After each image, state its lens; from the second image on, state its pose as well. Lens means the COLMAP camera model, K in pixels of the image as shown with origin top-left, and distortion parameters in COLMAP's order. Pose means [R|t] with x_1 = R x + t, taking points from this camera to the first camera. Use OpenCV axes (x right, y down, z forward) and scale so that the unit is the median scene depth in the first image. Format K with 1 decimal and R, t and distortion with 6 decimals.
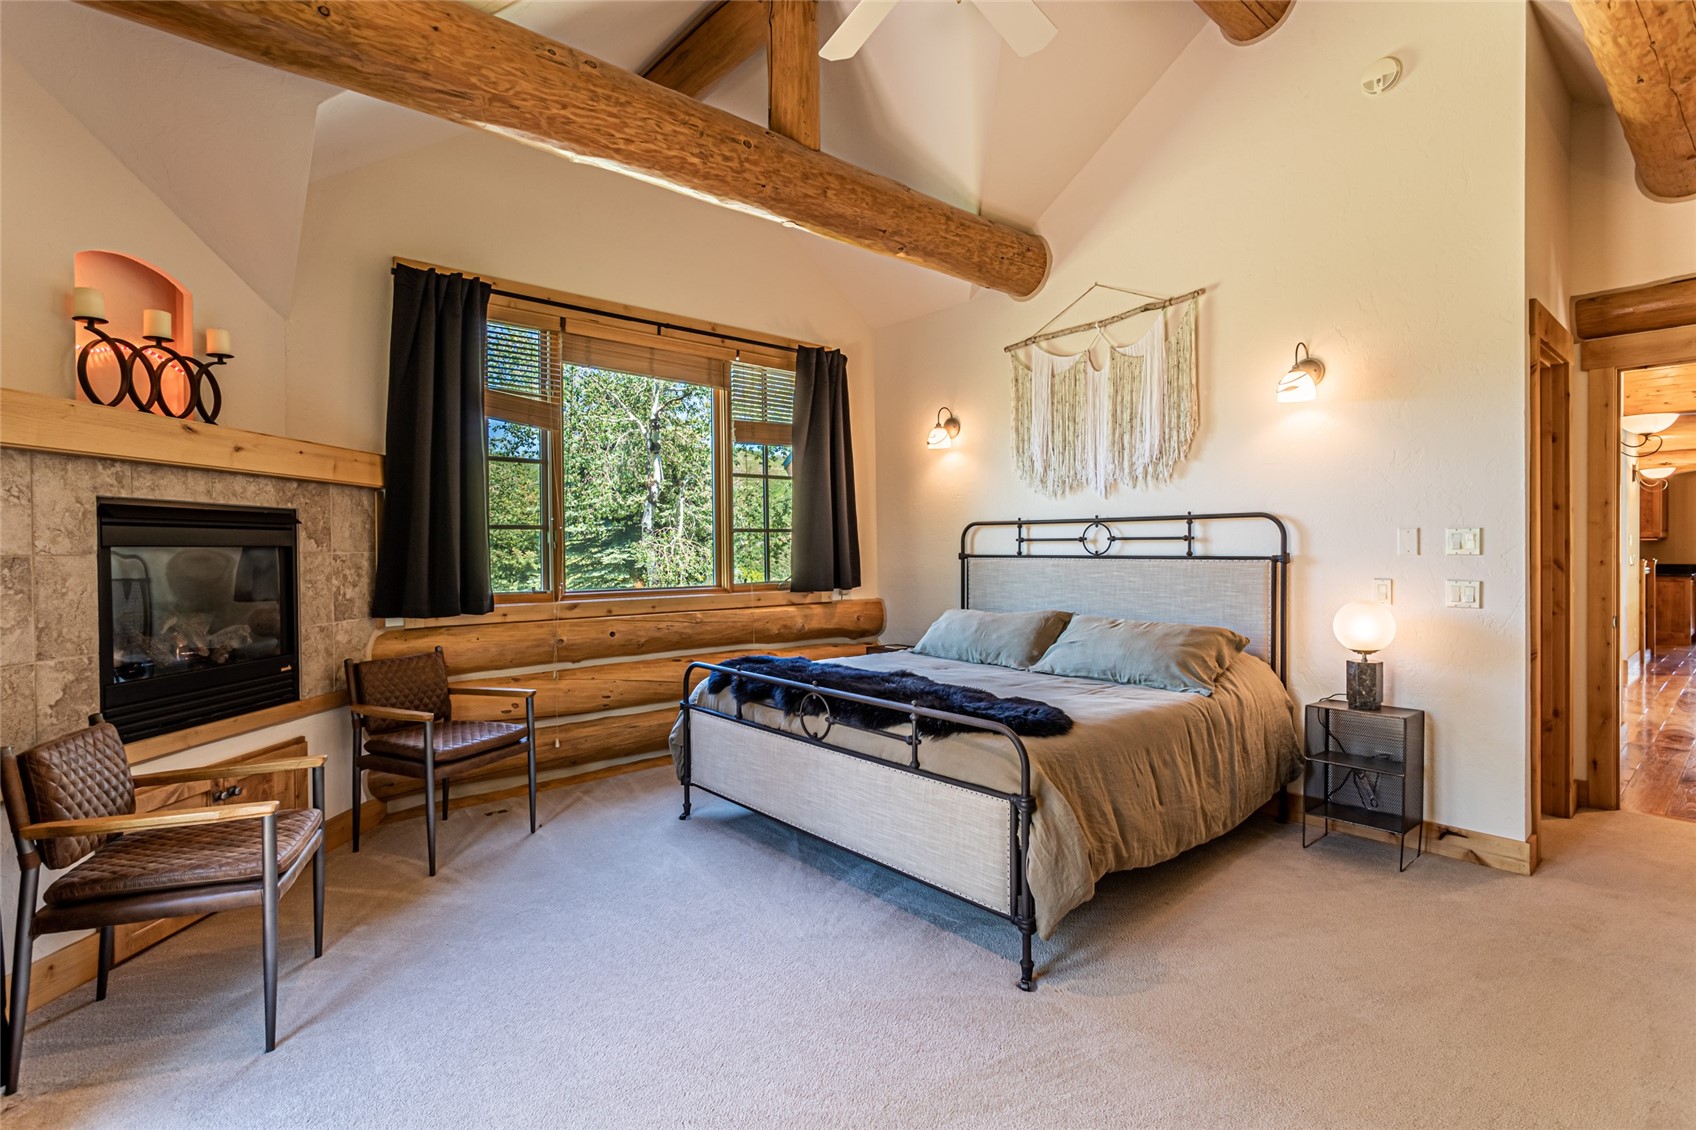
lens RADIAL K [[801.0, 0, 842.3], [0, 801.0, 556.5], [0, 0, 1]] dist [0.000694, 0.000402]
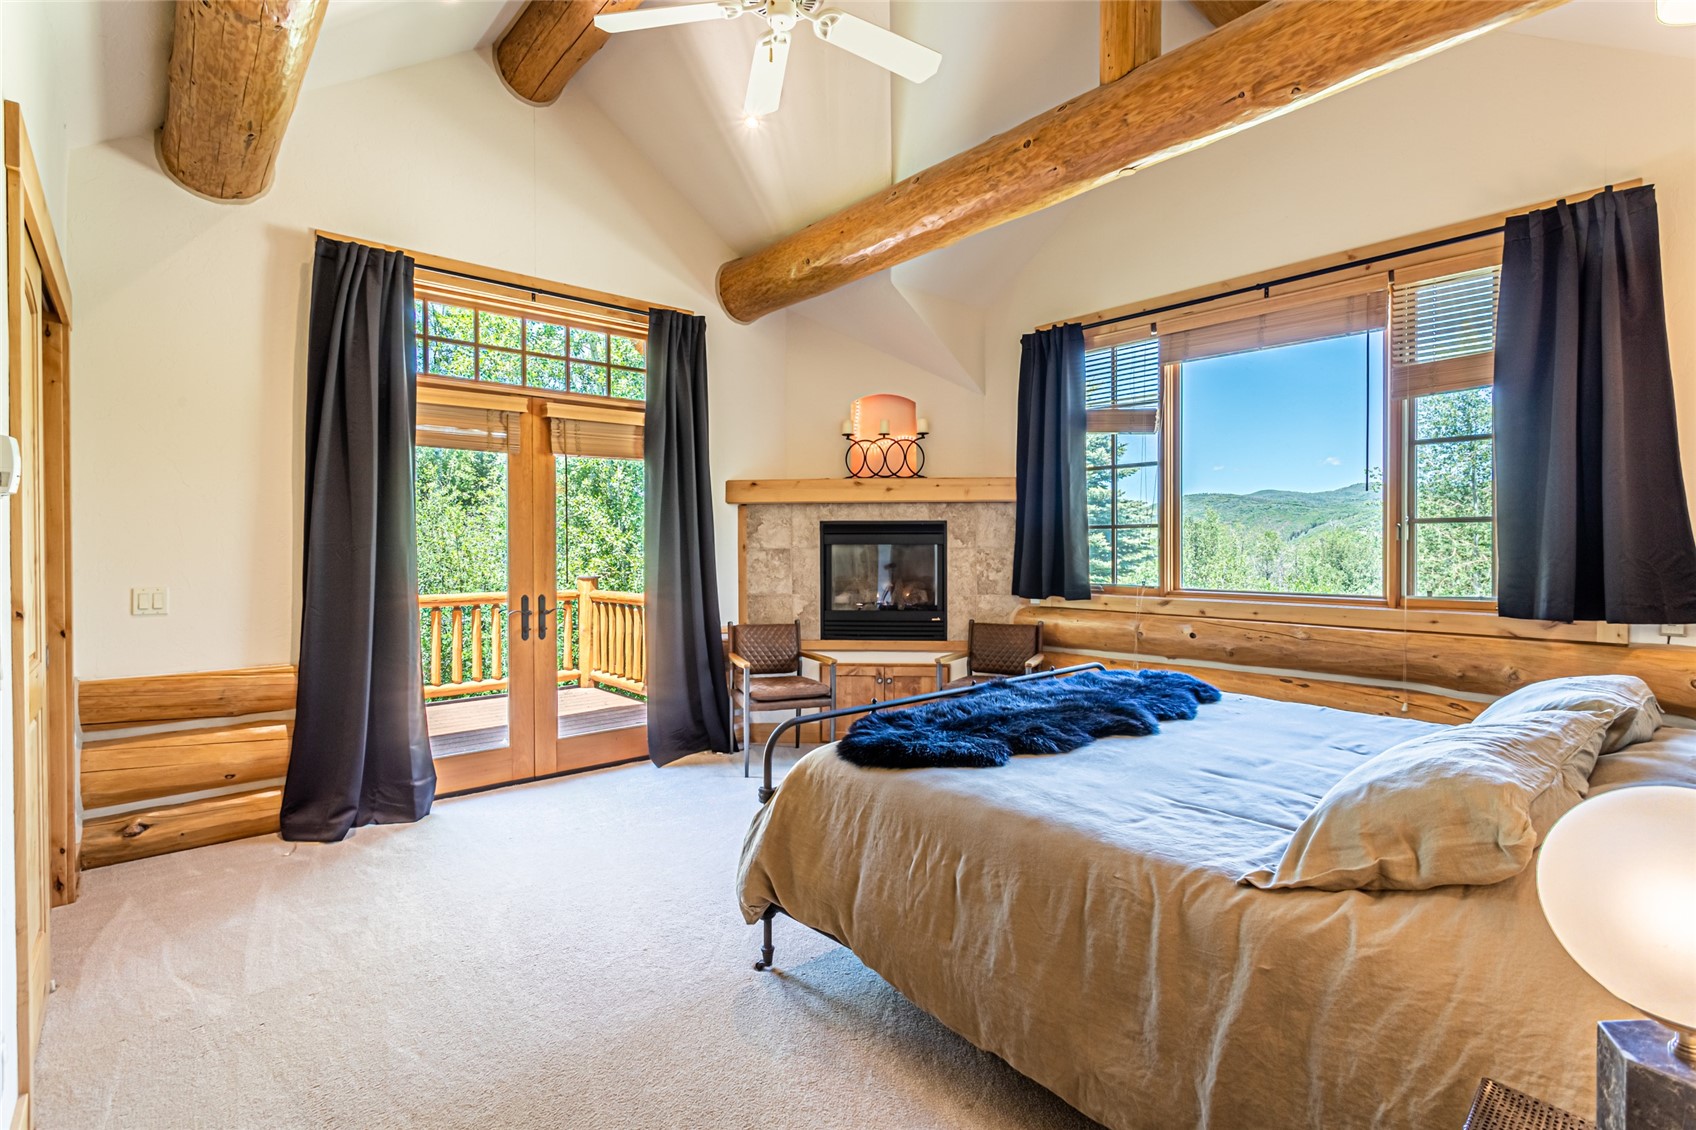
lens RADIAL K [[801.0, 0, 843.2], [0, 801.0, 557.8], [0, 0, 1]] dist [0.000694, 0.000402]
pose [[0.006000, 0.018910, -0.999803, 0.877386], [-0.010275, 0.999770, 0.018848, -0.012979], [0.999929, 0.010160, 0.006193, 0.755605]]
